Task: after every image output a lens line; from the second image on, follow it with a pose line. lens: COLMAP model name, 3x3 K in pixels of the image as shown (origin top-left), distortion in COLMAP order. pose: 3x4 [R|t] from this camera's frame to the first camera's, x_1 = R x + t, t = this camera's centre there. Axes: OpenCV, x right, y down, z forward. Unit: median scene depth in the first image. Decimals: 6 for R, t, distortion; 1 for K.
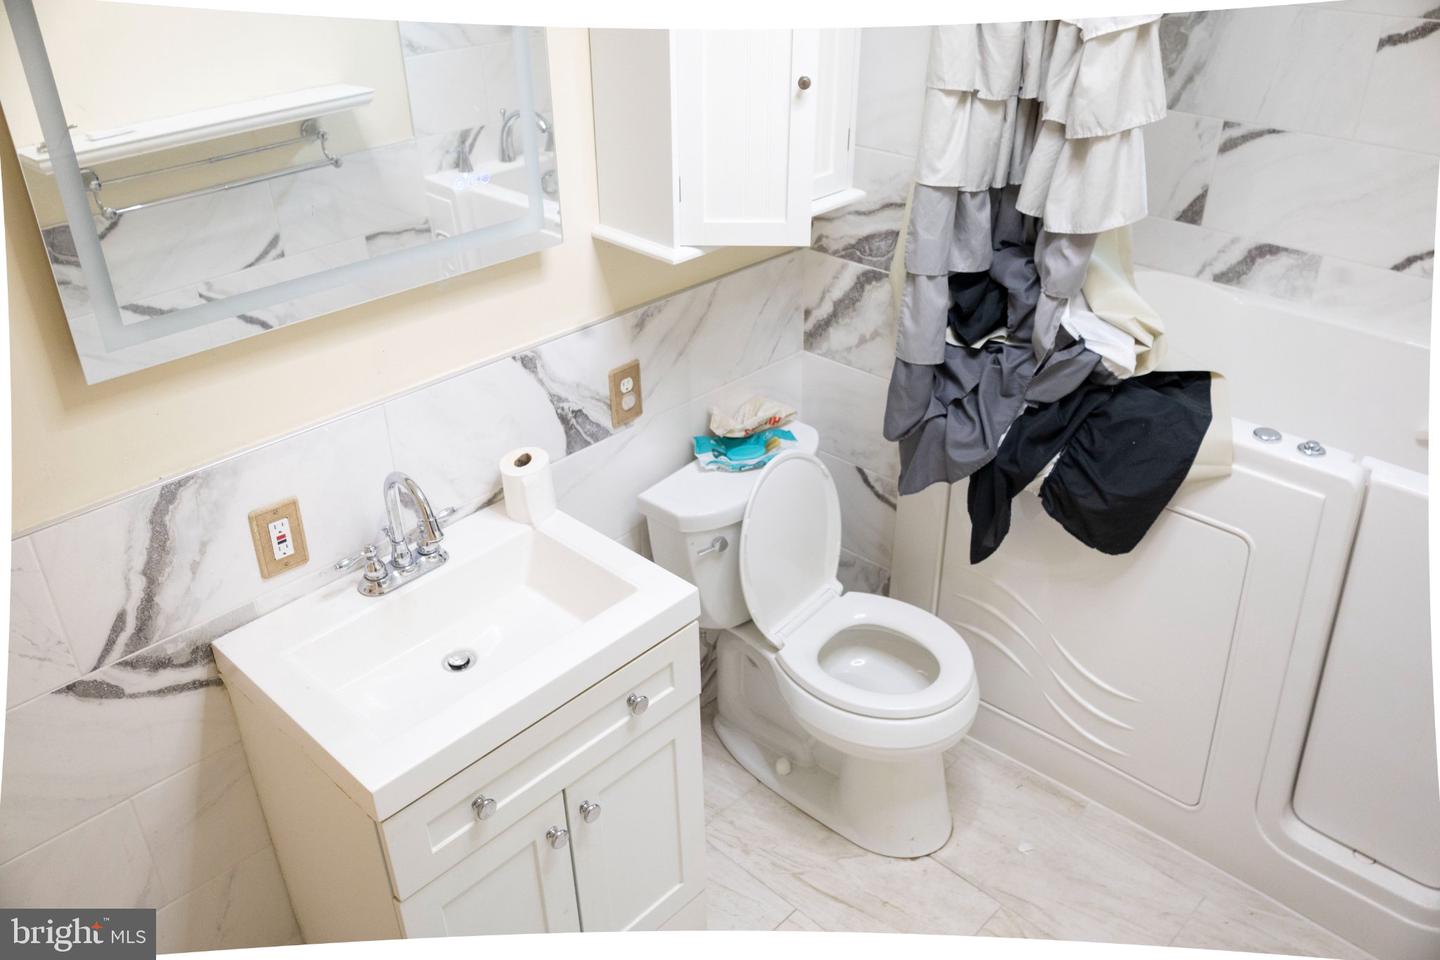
lens RADIAL K [[1179.7, 0, 716.0], [0, 1179.7, 476.4], [0, 0, 1]] dist [0.021464, -0.035649]
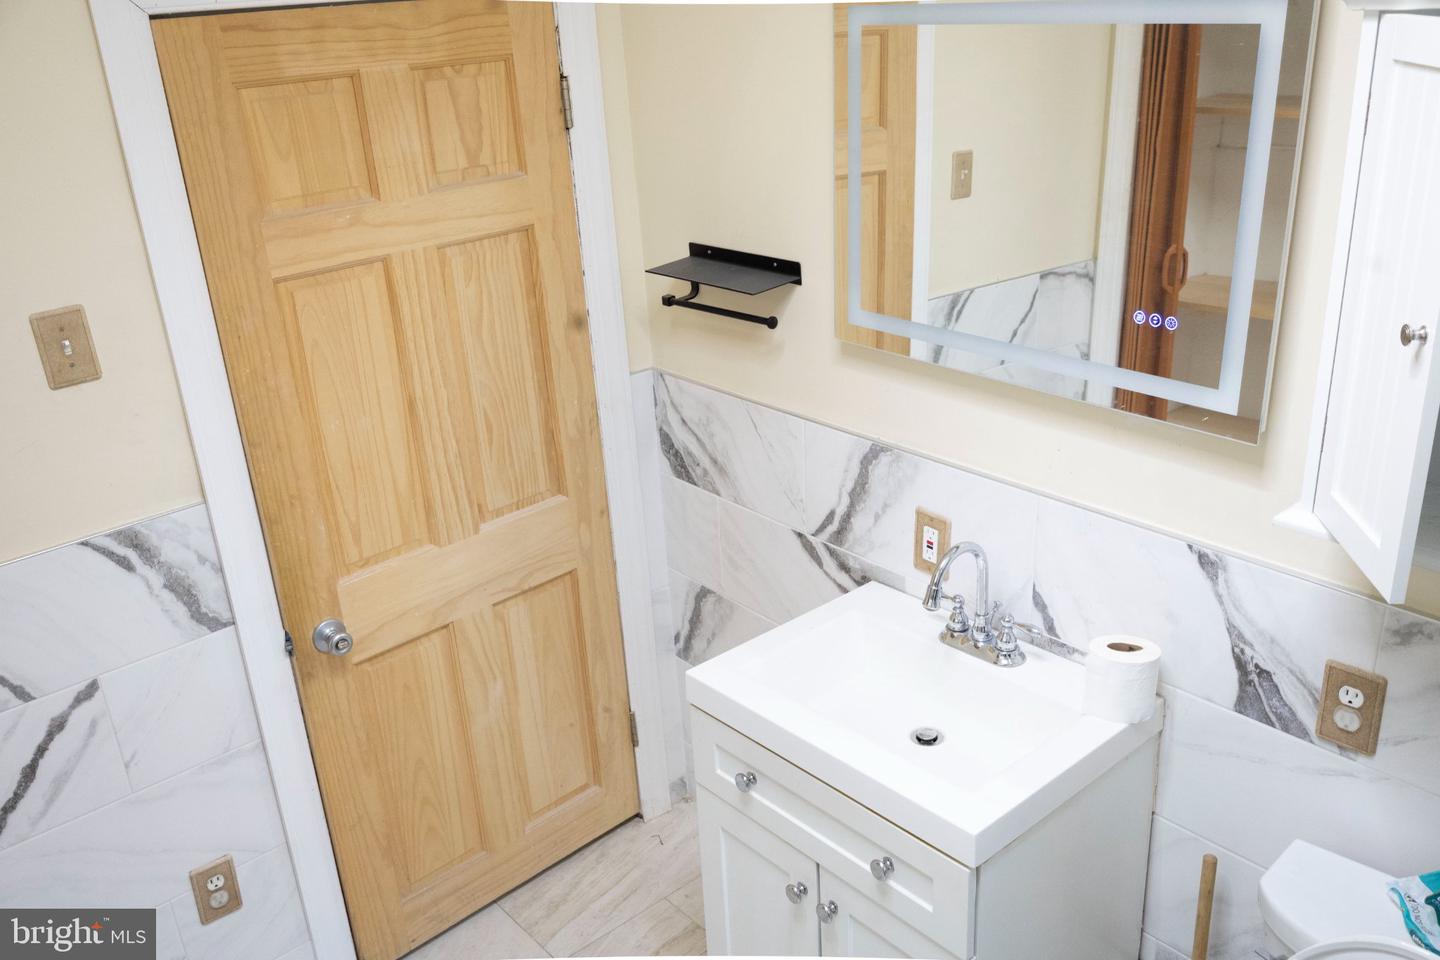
lens RADIAL K [[1179.7, 0, 718.4], [0, 1179.7, 480.3], [0, 0, 1]] dist [0.021464, -0.035649]
pose [[-0.089662, 0.393347, -0.915007, 0.630641], [-0.451531, 0.802817, 0.389364, -0.328435], [0.887739, 0.448065, 0.105626, 0.634461]]
